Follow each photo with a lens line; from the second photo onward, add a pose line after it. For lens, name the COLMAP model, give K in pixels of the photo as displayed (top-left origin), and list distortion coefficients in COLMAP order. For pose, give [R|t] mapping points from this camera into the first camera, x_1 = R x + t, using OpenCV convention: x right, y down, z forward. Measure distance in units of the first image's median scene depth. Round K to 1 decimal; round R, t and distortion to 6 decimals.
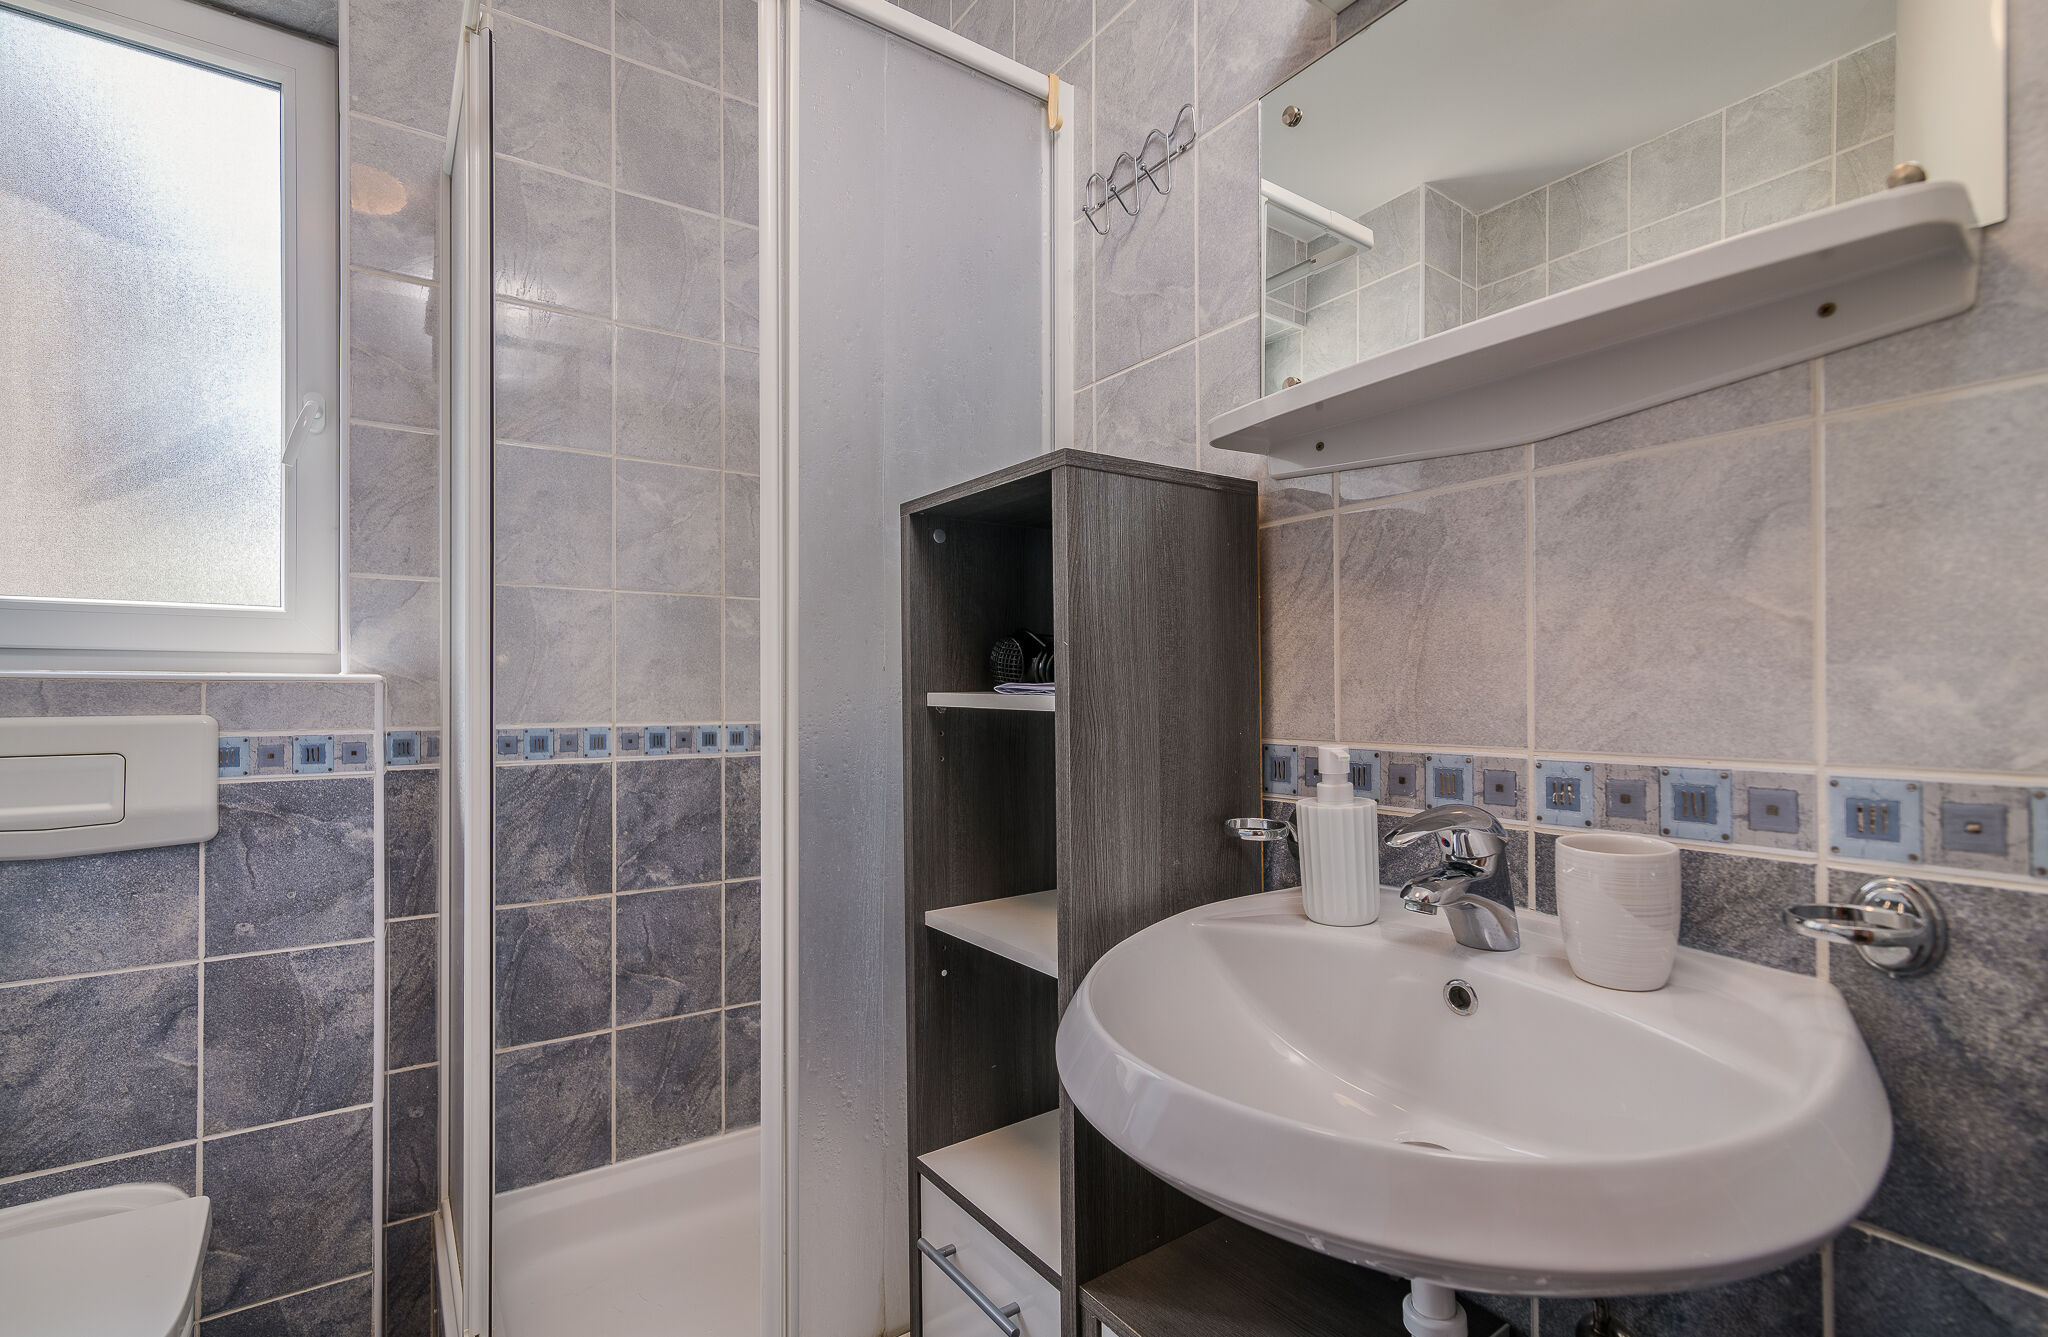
lens RADIAL K [[939.8, 0, 1025.3], [0, 939.8, 687.9], [0, 0, 1]] dist [0.005038, 0.001755]
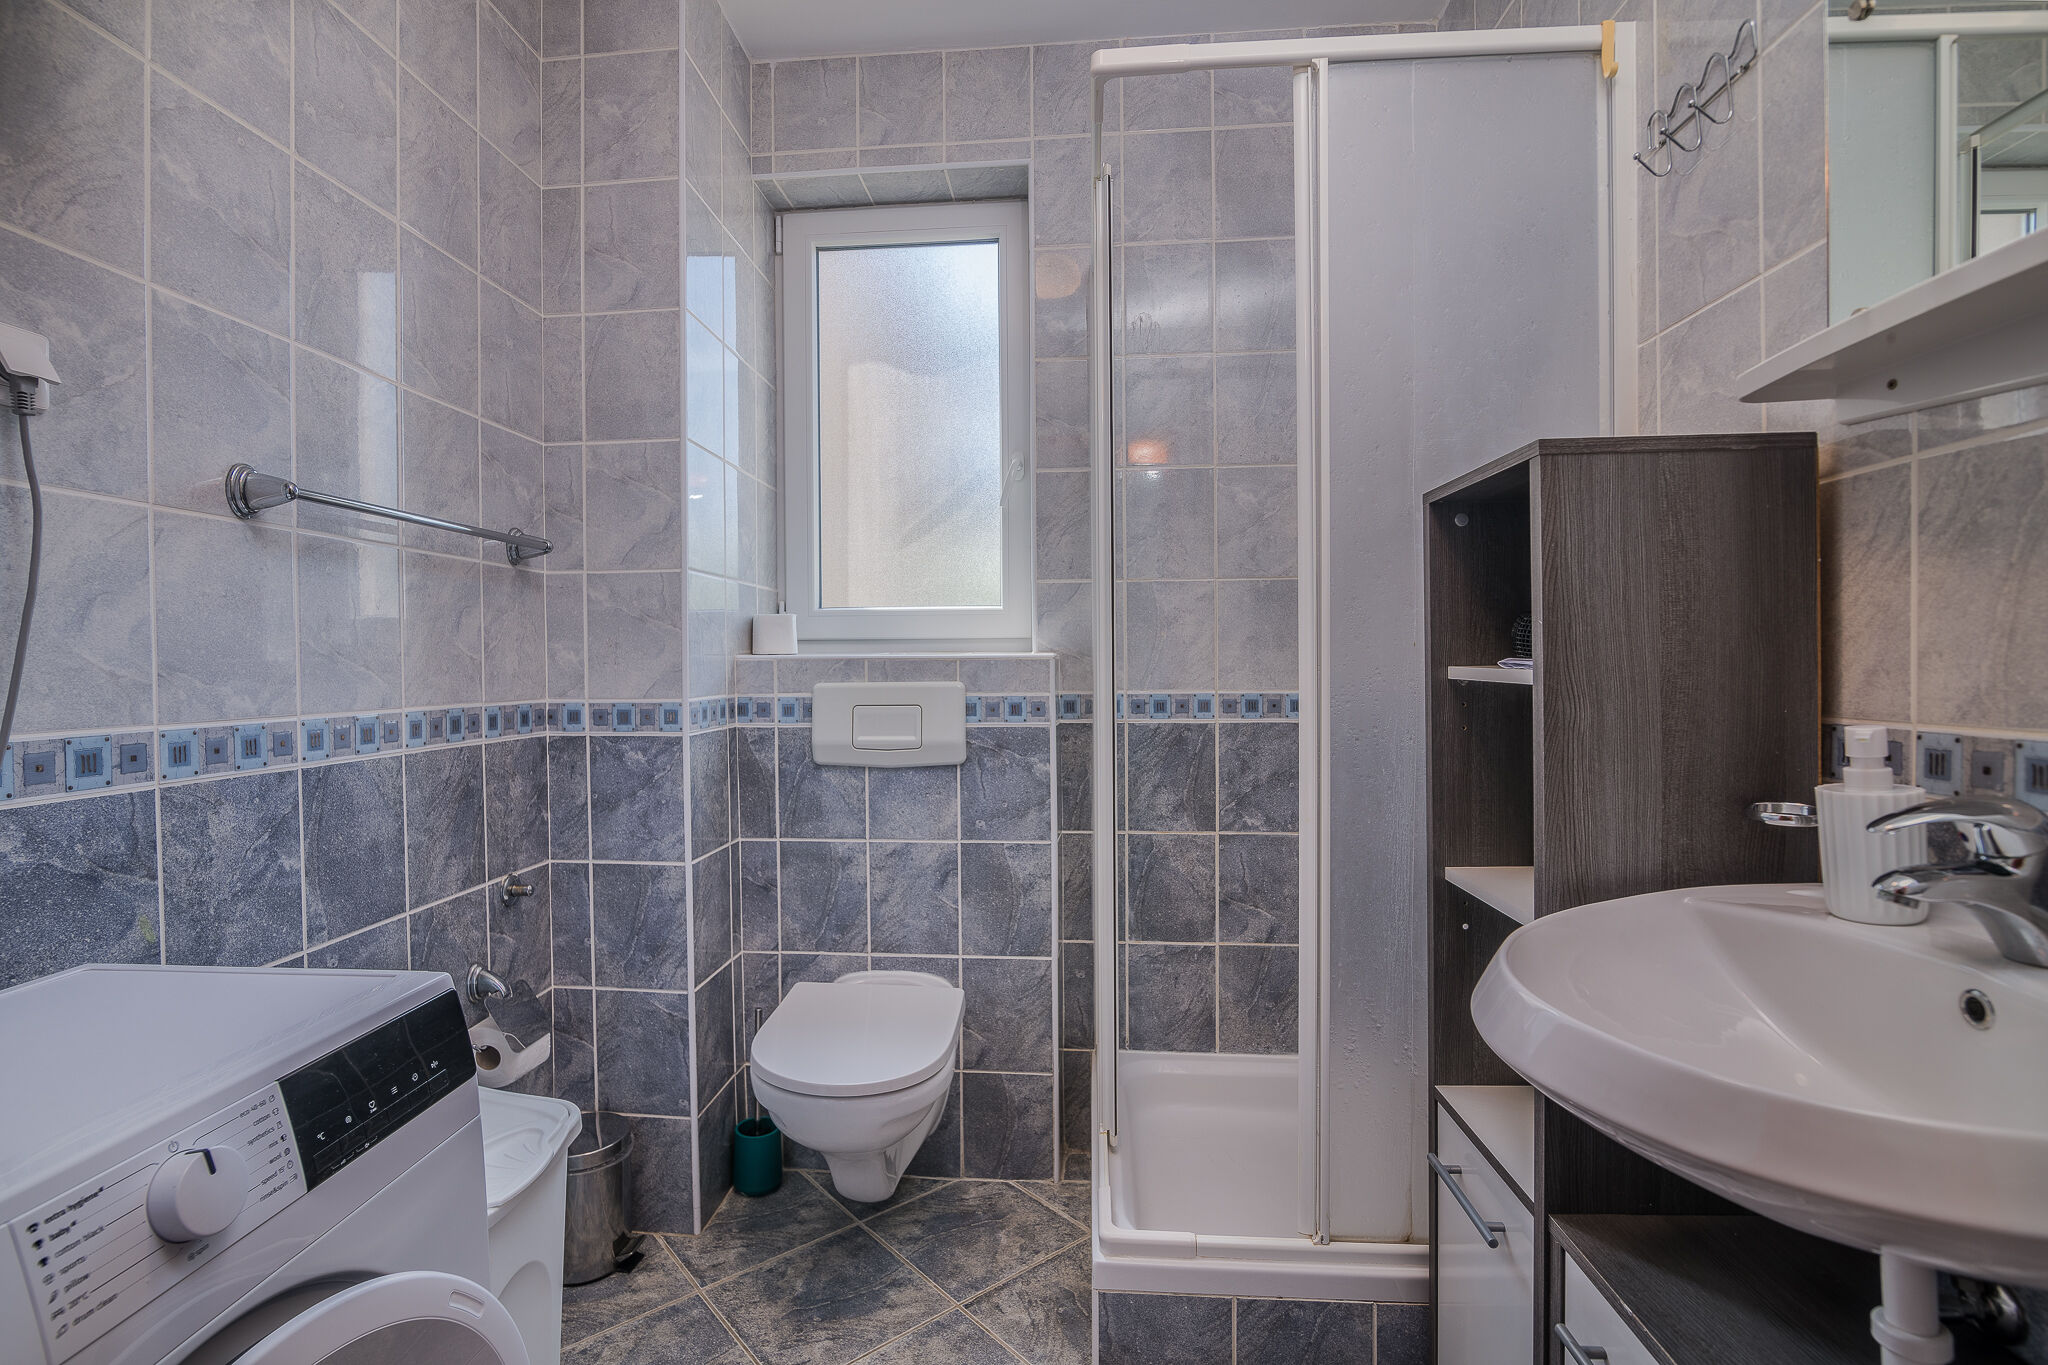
lens RADIAL K [[924.9, 0, 1005.2], [0, 924.9, 684.4], [0, 0, 1]] dist [-0.016978, 0.000395]
pose [[0.776184, 0.009519, -0.630434, 0.138965], [0.009366, 0.999602, 0.026624, -0.005972], [0.630437, -0.026569, 0.775786, -0.118703]]
